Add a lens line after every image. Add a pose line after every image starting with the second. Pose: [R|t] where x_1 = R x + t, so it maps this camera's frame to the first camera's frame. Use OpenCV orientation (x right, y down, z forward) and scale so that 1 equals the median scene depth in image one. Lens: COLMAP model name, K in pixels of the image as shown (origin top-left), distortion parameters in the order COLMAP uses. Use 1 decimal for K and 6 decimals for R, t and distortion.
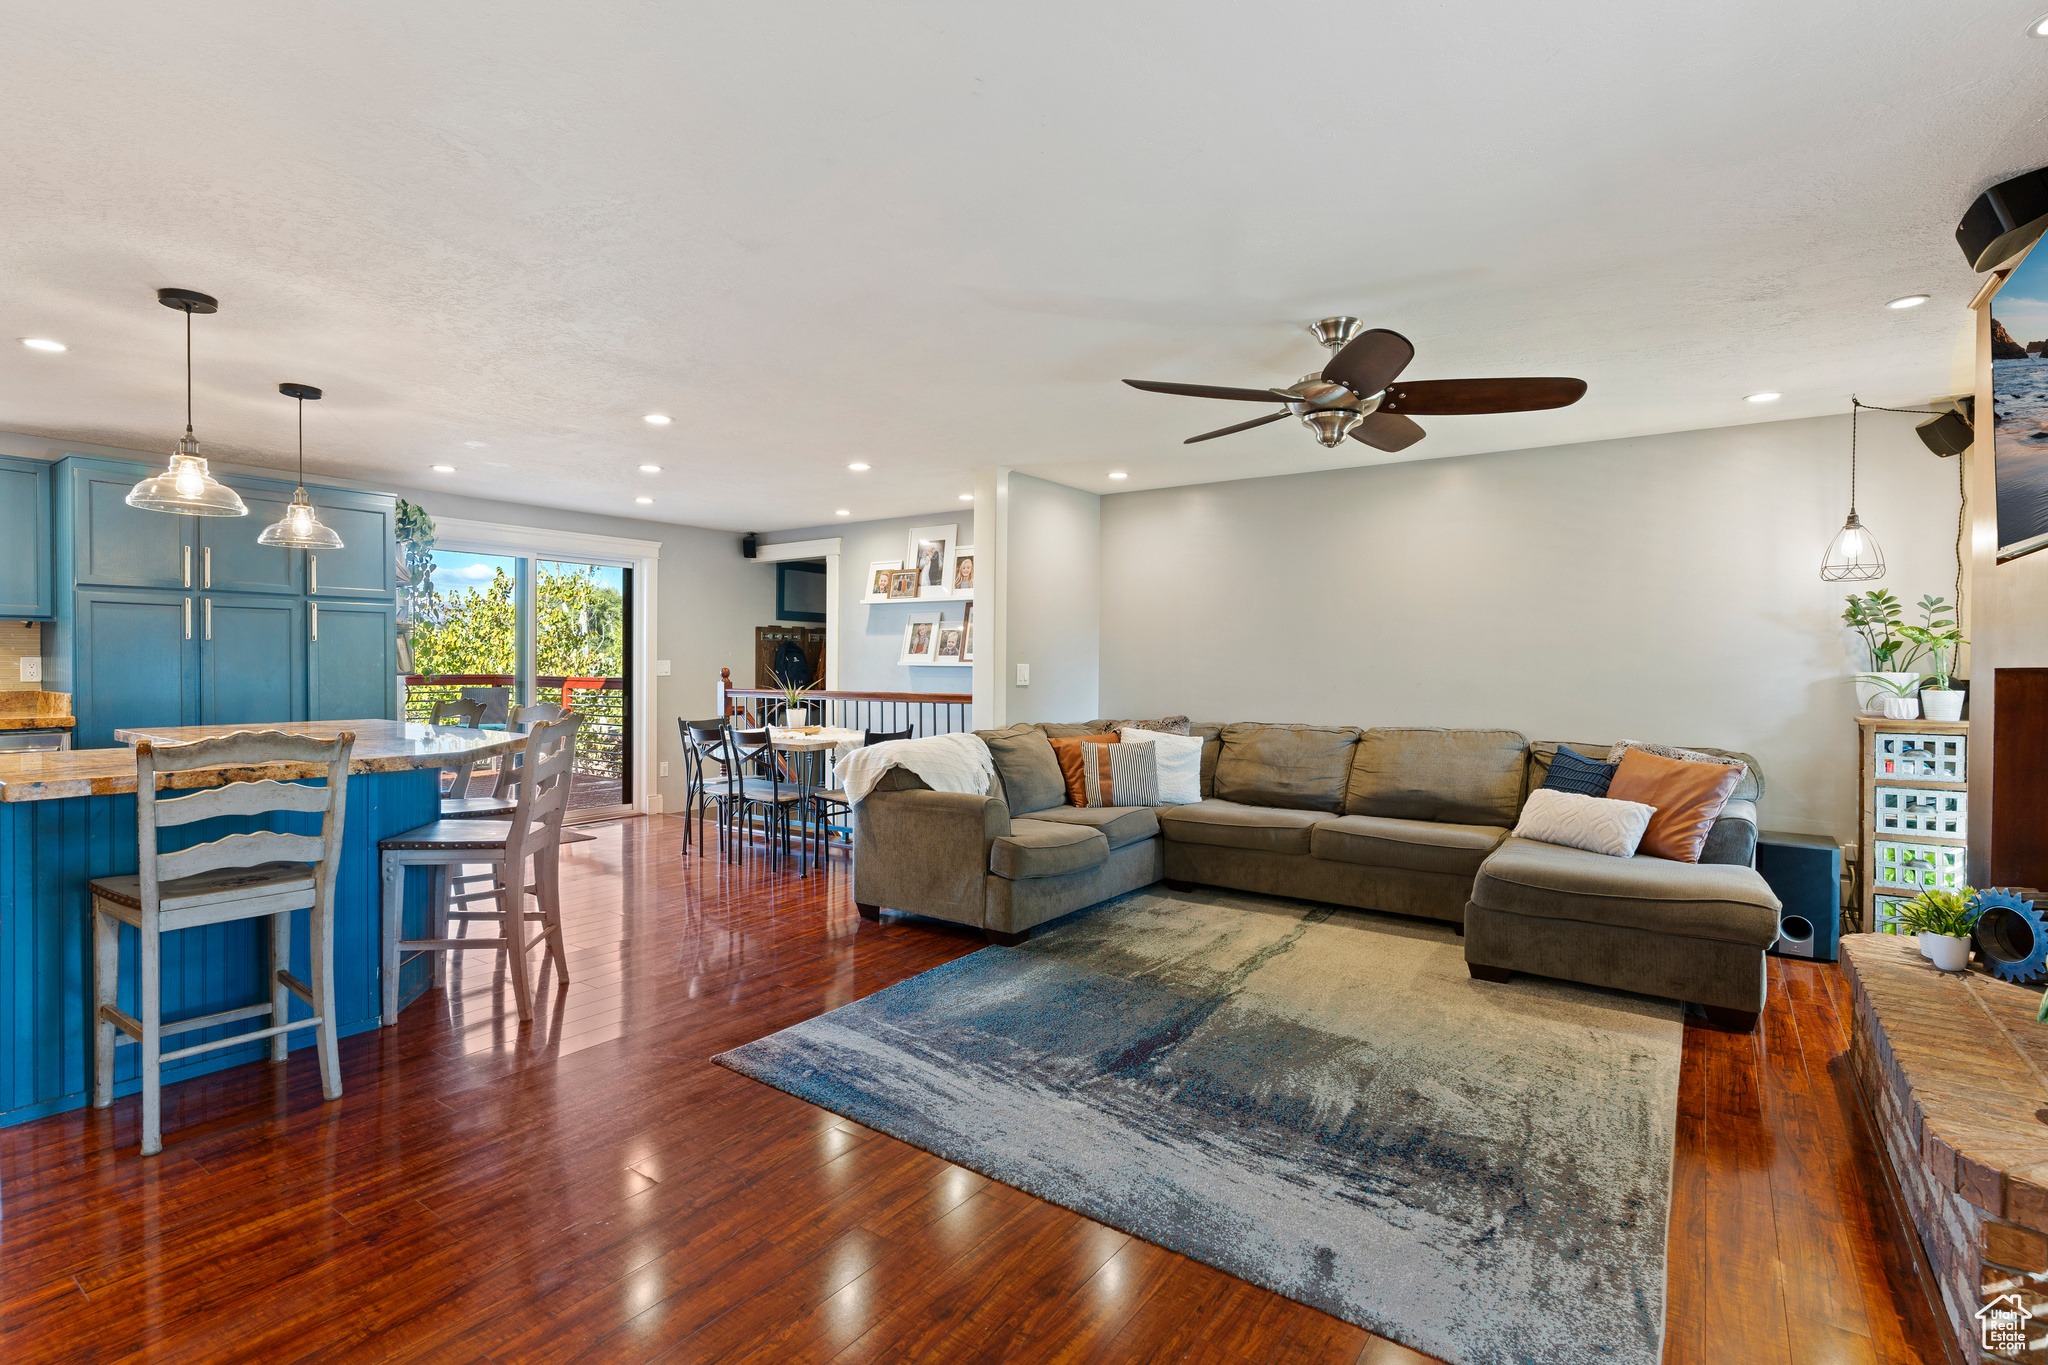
lens RADIAL K [[978.2, 0, 1022.5], [0, 978.2, 675.4], [0, 0, 1]] dist [-0.003068, 0.001130]
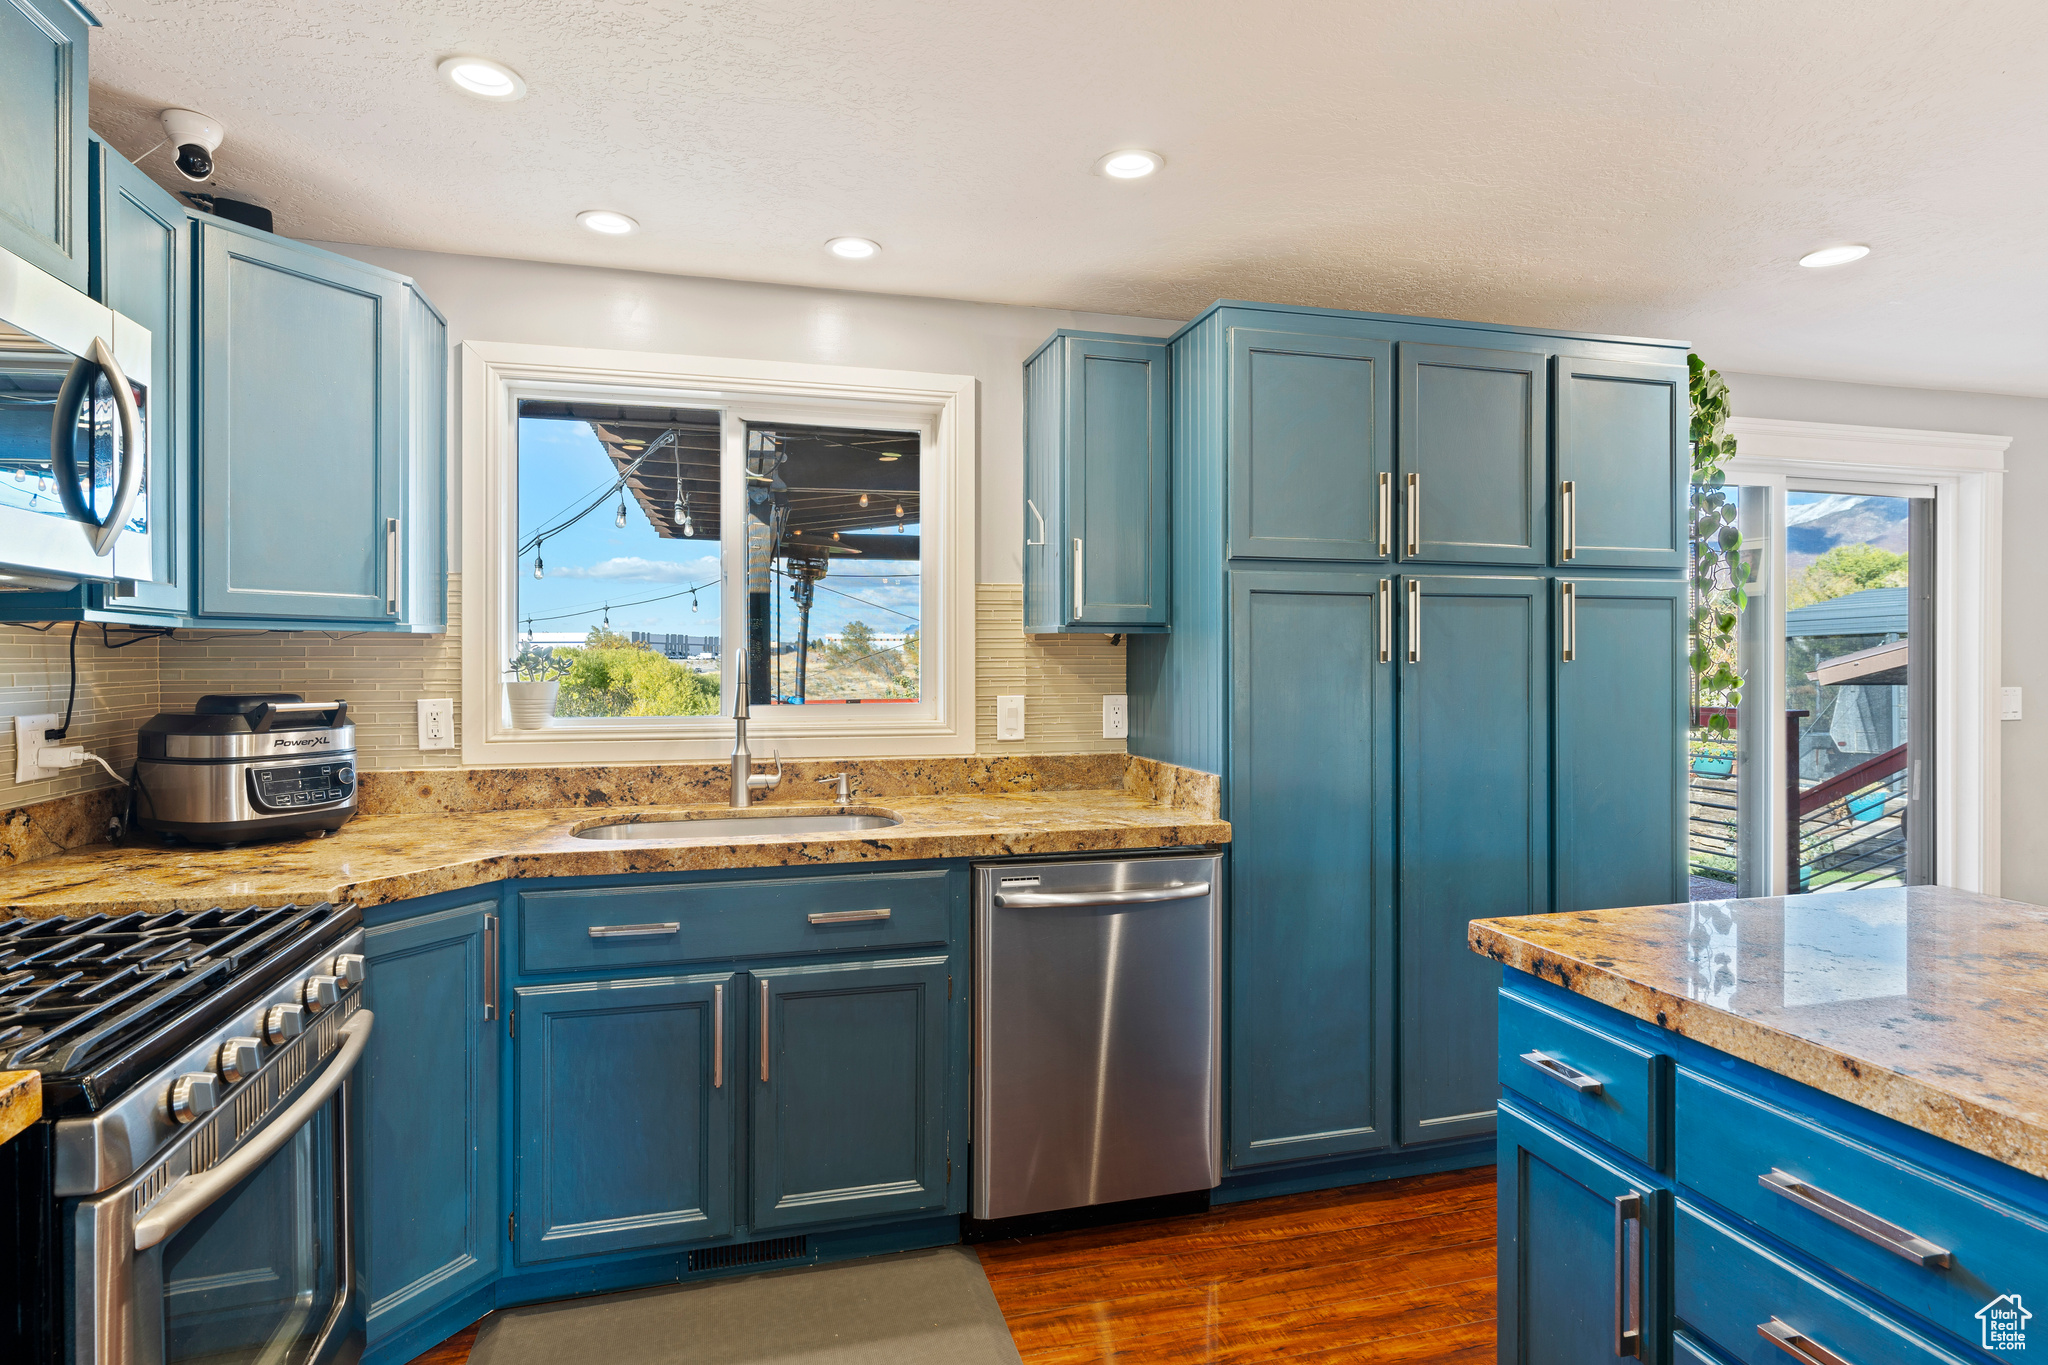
lens RADIAL K [[1051.4, 0, 1006.9], [0, 1051.4, 662.7], [0, 0, 1]] dist [0.000584, -0.000515]
pose [[0.762197, -0.004230, -0.647332, -1.029756], [-0.006134, 0.999887, -0.013757, -0.045085], [0.647316, 0.014457, 0.762084, 0.751707]]
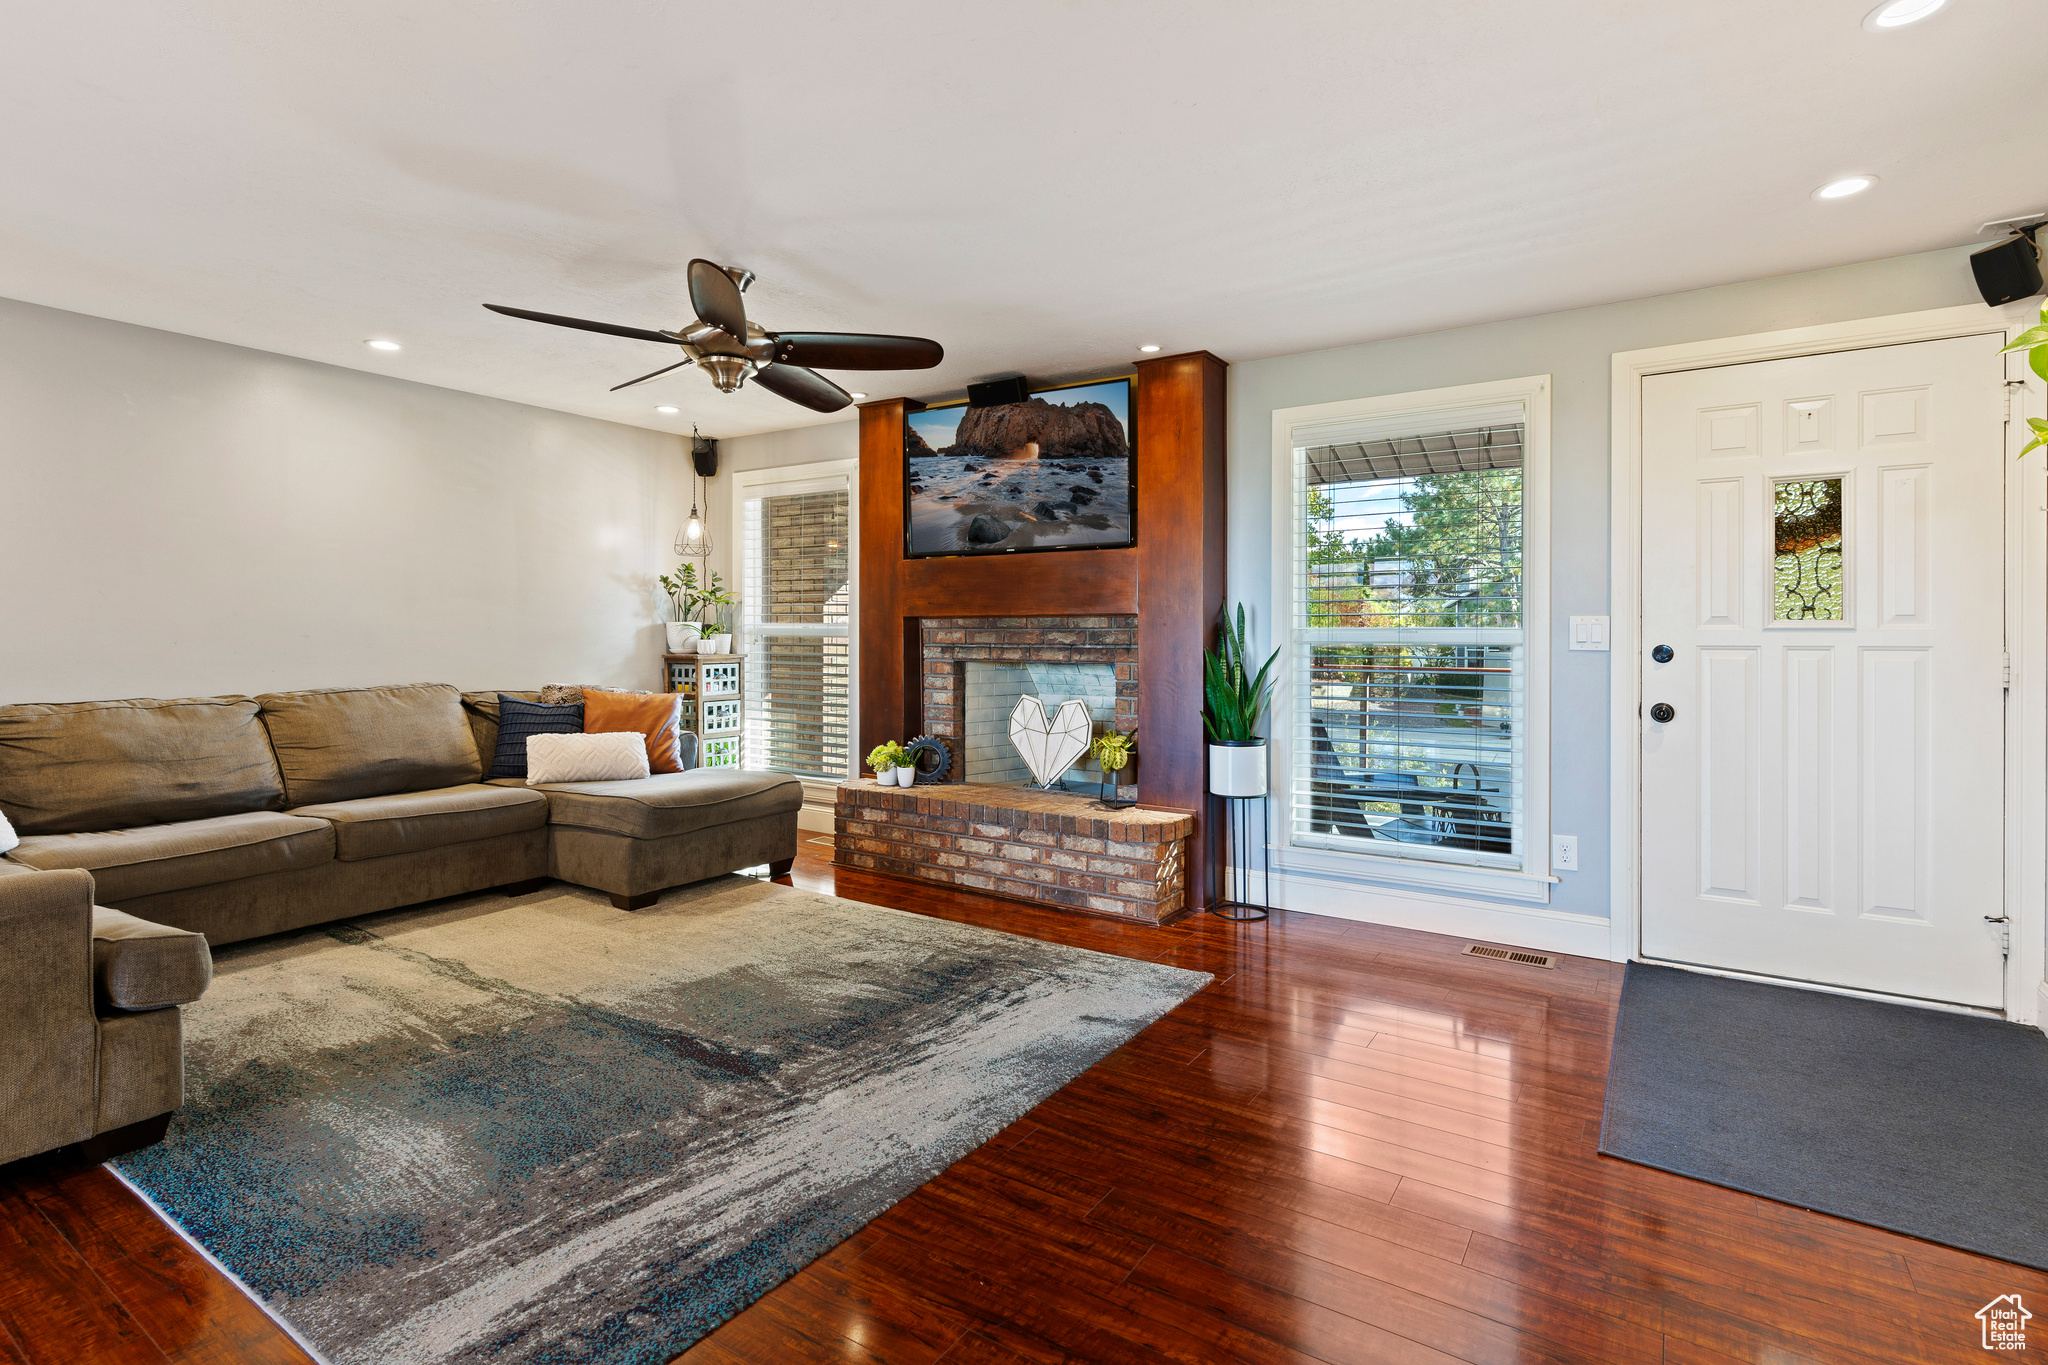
lens RADIAL K [[978.2, 0, 1032.0], [0, 978.2, 641.2], [0, 0, 1]] dist [-0.003068, 0.001130]
pose [[-0.036836, -0.013459, 0.999231, -0.730482], [0.011063, 0.999843, 0.013875, 0.014125], [-0.999260, 0.011565, -0.036682, 0.743373]]
